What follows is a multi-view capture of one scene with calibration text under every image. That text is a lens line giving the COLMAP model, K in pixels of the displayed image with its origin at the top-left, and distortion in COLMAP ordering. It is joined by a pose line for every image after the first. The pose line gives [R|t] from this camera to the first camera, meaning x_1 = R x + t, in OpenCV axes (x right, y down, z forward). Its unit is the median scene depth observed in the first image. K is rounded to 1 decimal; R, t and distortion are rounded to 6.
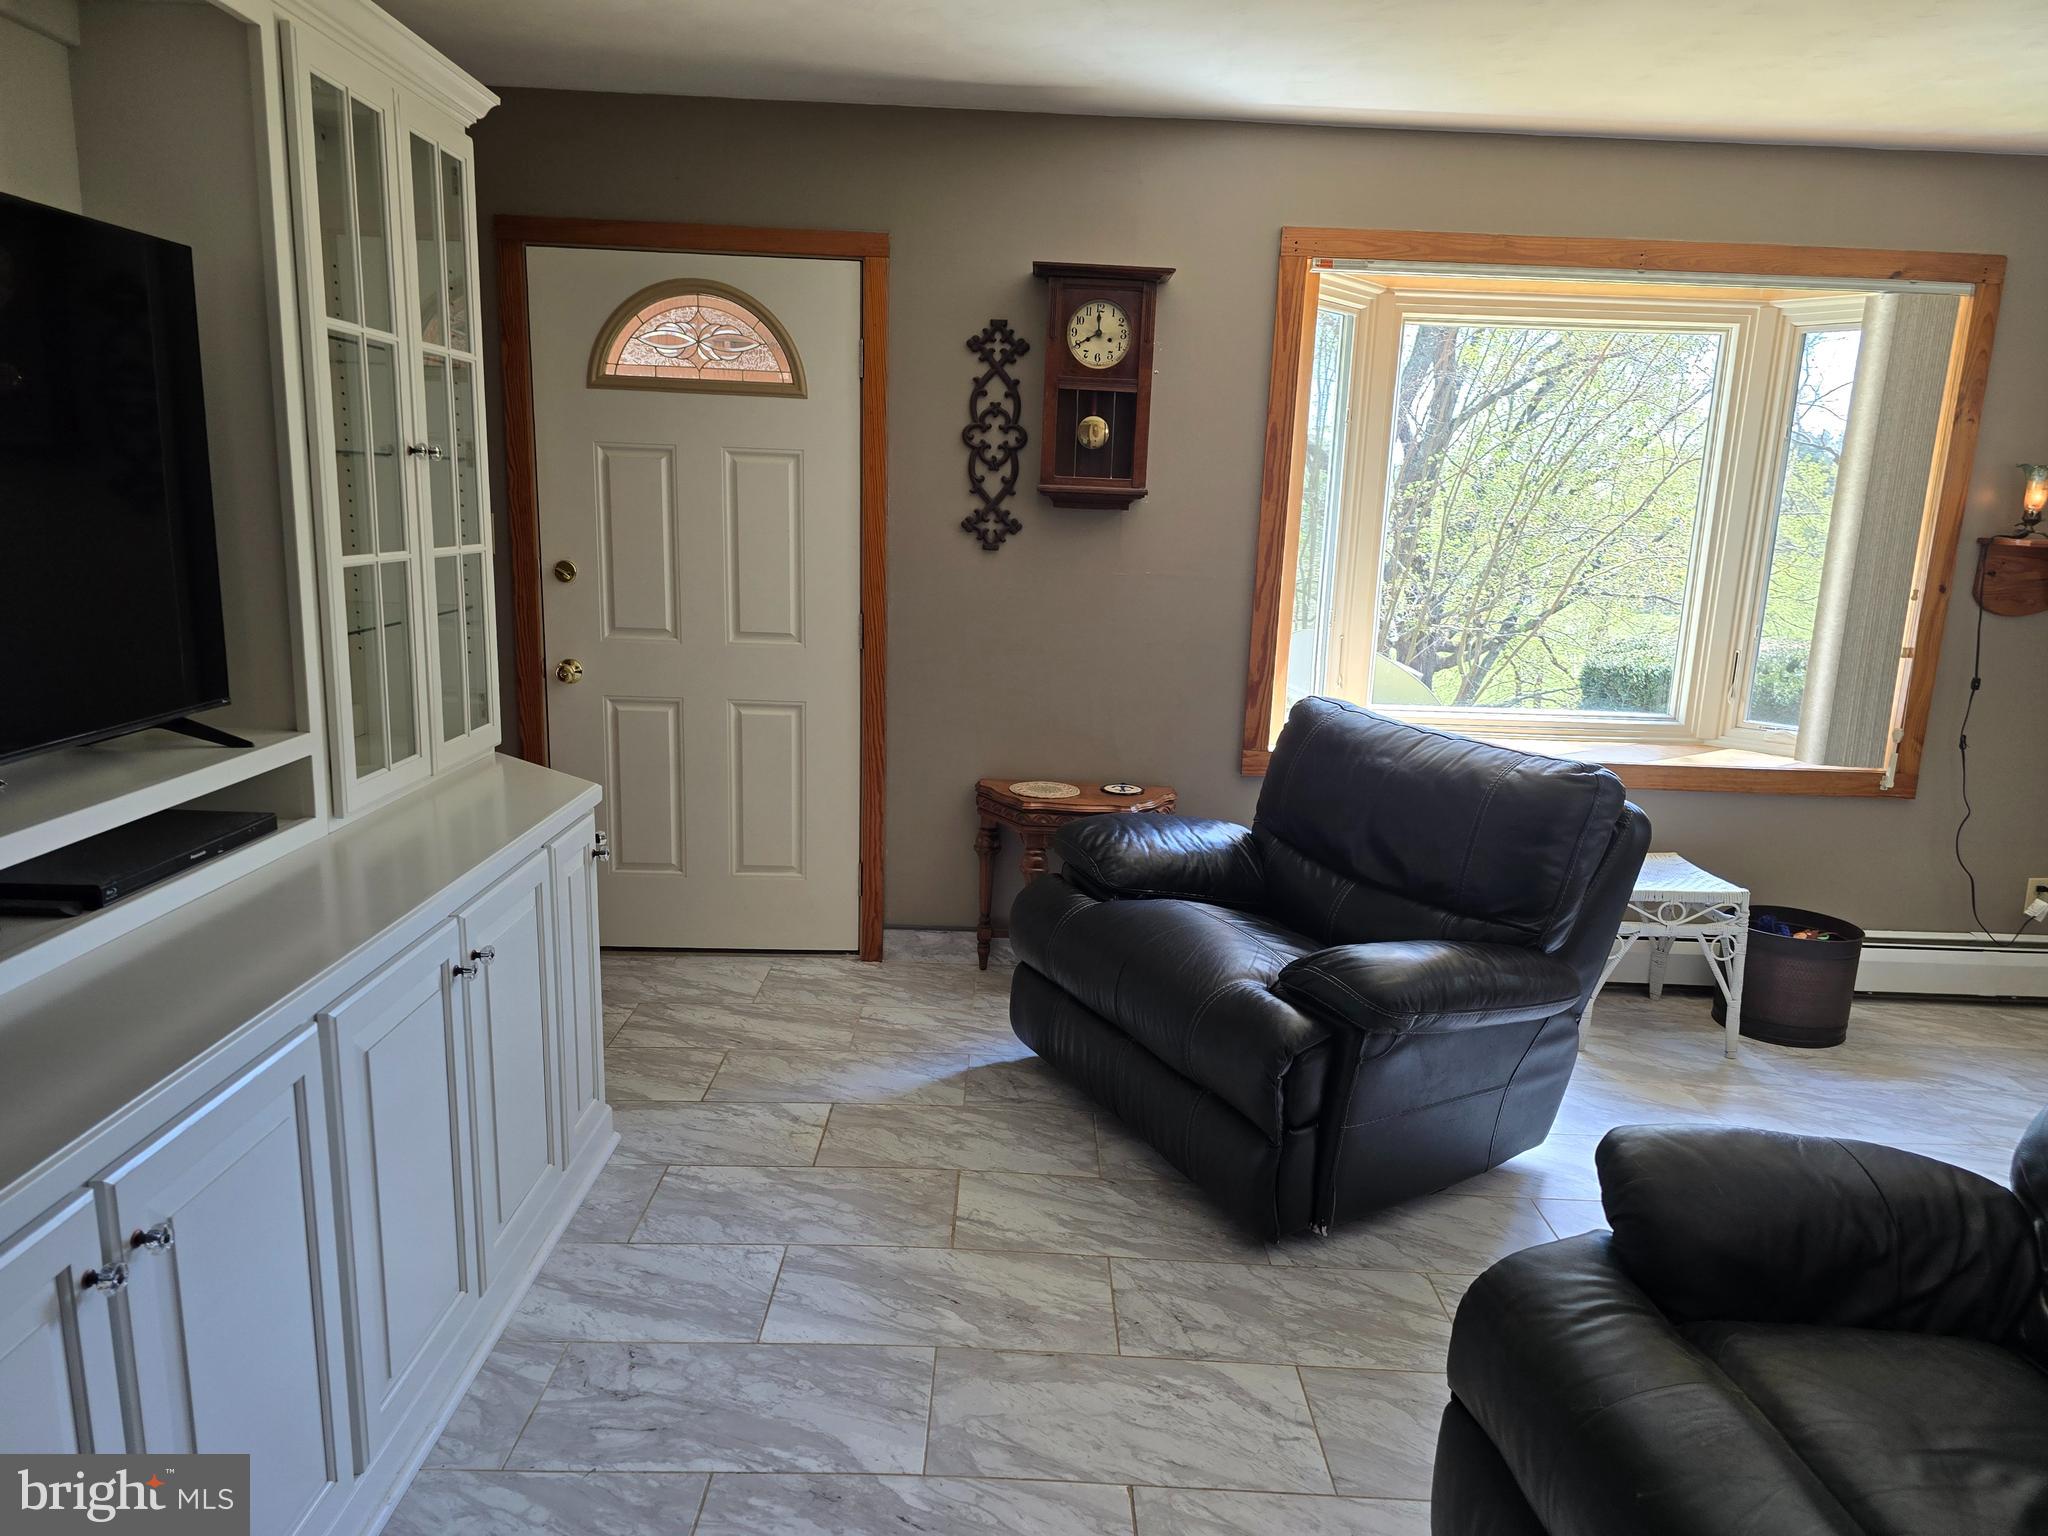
lens RADIAL K [[1377.8, 0, 1036.9], [0, 1377.8, 788.7], [0, 0, 1]] dist [0.061497, -0.053295]
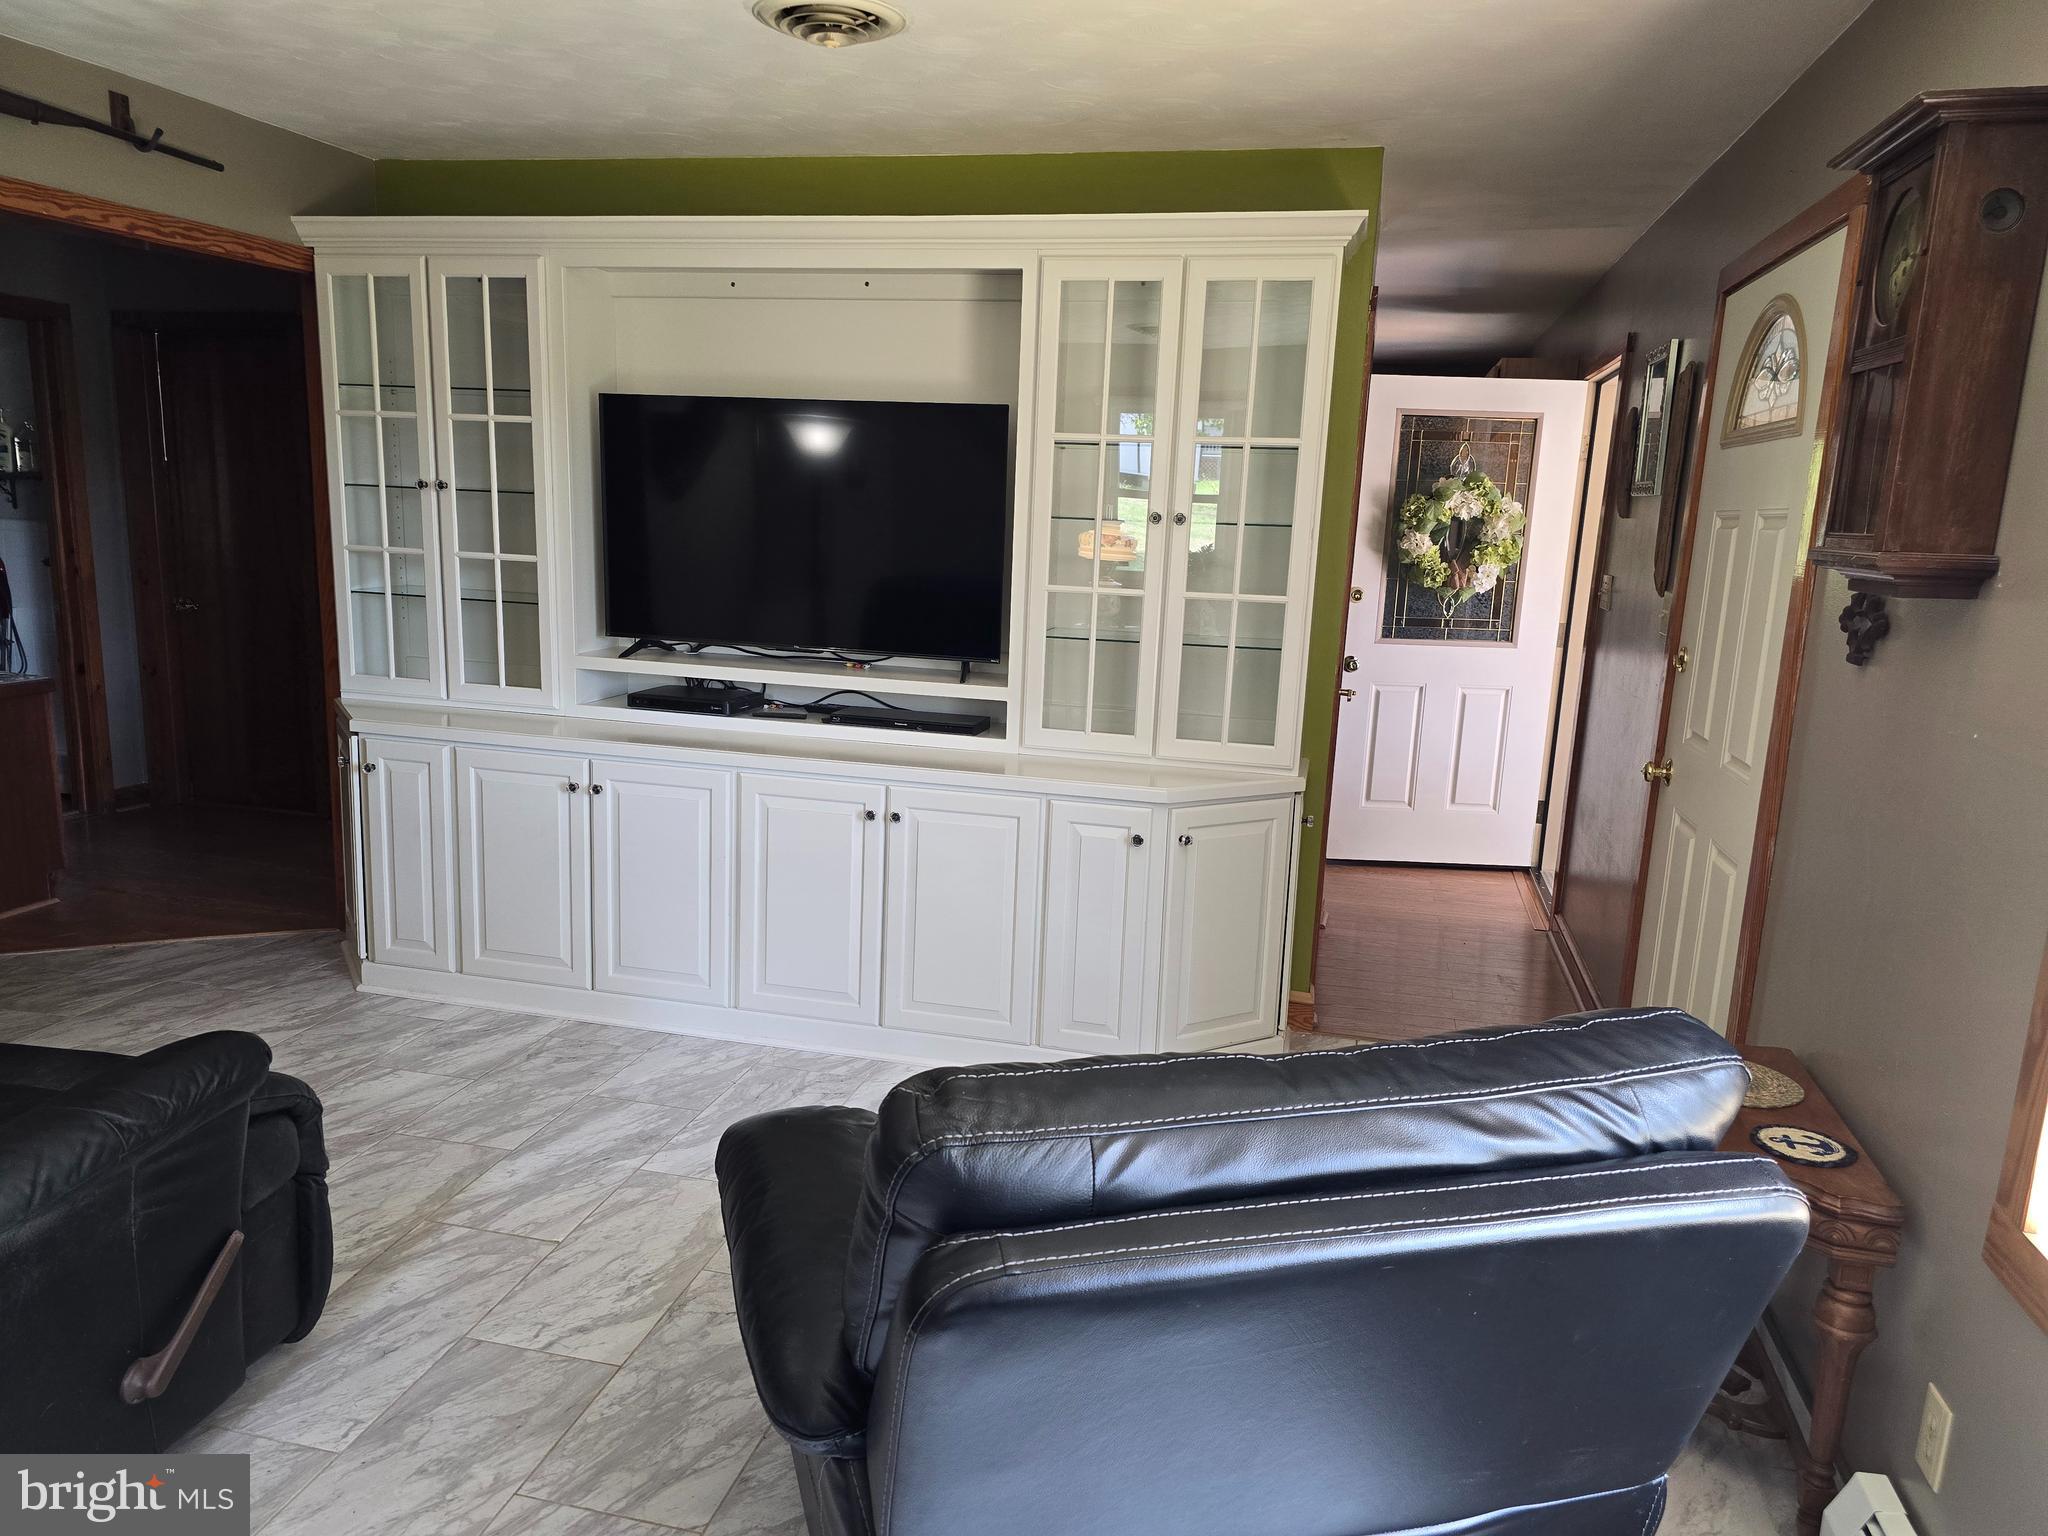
lens RADIAL K [[1377.8, 0, 1019.0], [0, 1377.8, 775.9], [0, 0, 1]] dist [0.061497, -0.053295]
pose [[-0.253266, 0.133693, -0.958114, 0.639357], [-0.251254, 0.947327, 0.198603, -0.163103], [0.934199, 0.291029, -0.206335, 0.847406]]
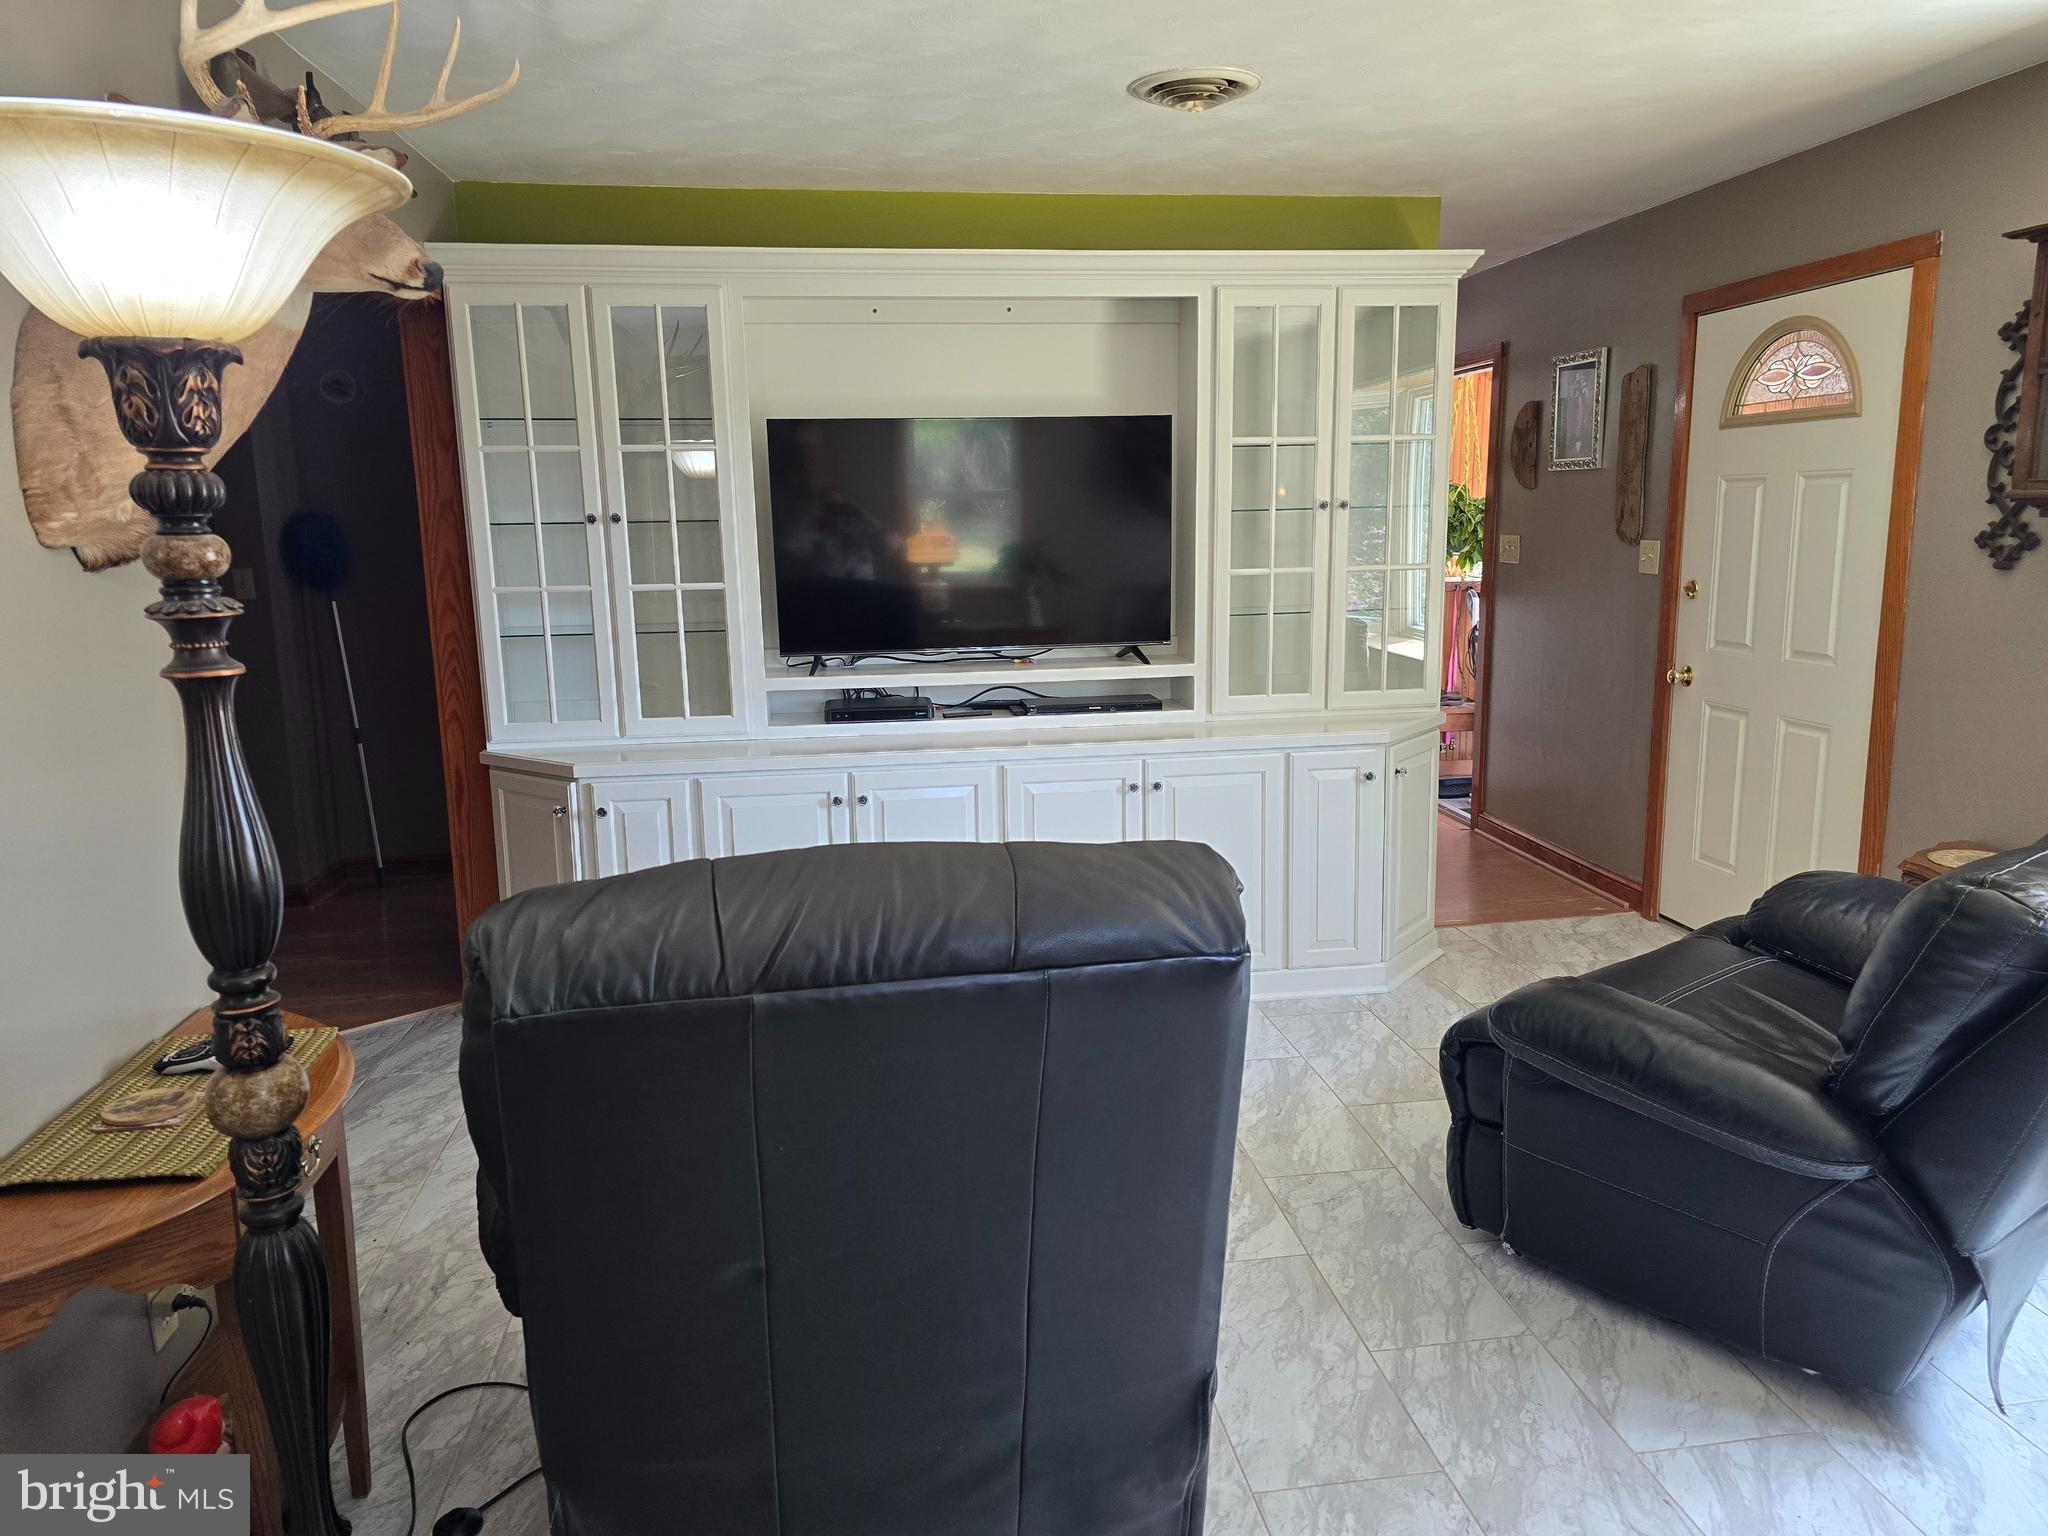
lens RADIAL K [[1377.8, 0, 1030.8], [0, 1377.8, 754.6], [0, 0, 1]] dist [0.061497, -0.053295]
pose [[0.121247, 0.130621, -0.983991, 0.782094], [-0.184346, 0.977022, 0.106980, -0.047377], [0.975354, 0.168423, 0.142540, 0.337271]]
